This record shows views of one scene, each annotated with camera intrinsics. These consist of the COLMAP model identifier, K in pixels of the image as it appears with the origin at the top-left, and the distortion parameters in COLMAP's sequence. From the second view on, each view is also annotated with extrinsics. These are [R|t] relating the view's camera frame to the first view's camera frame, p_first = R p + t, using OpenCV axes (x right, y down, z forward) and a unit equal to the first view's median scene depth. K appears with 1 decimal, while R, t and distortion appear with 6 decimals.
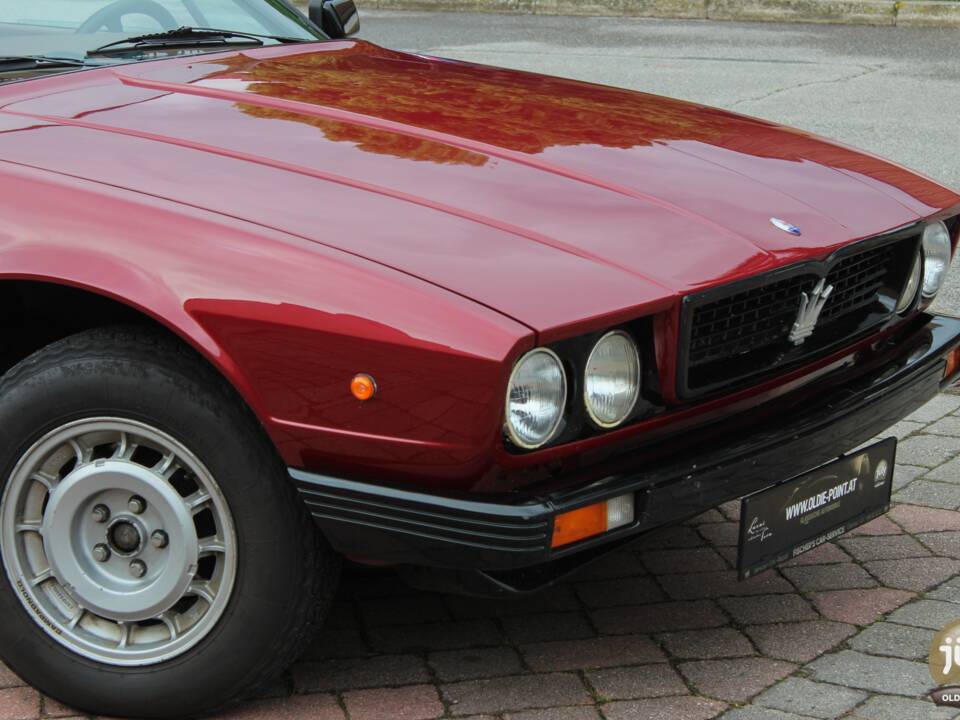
lens RADIAL K [[2566.5, 0, 480.0], [0, 2566.5, 360.0], [0, 0, 1]] dist [0.093721, 0.570346]
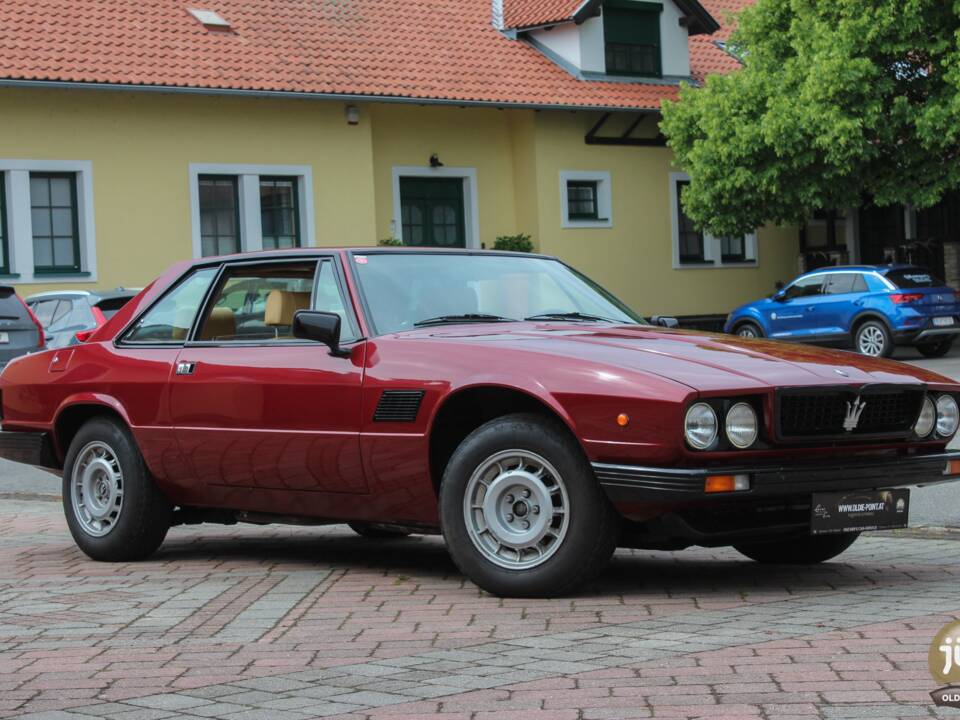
lens RADIAL K [[2214.9, 0, 480.0], [0, 2214.9, 360.0], [0, 0, 1]] dist [0.011352, 0.440014]
pose [[0.976822, 0.001553, -0.214047, 0.222849], [-0.048530, 0.975541, -0.214394, 0.344739], [0.208478, 0.219812, 0.953005, -0.786730]]
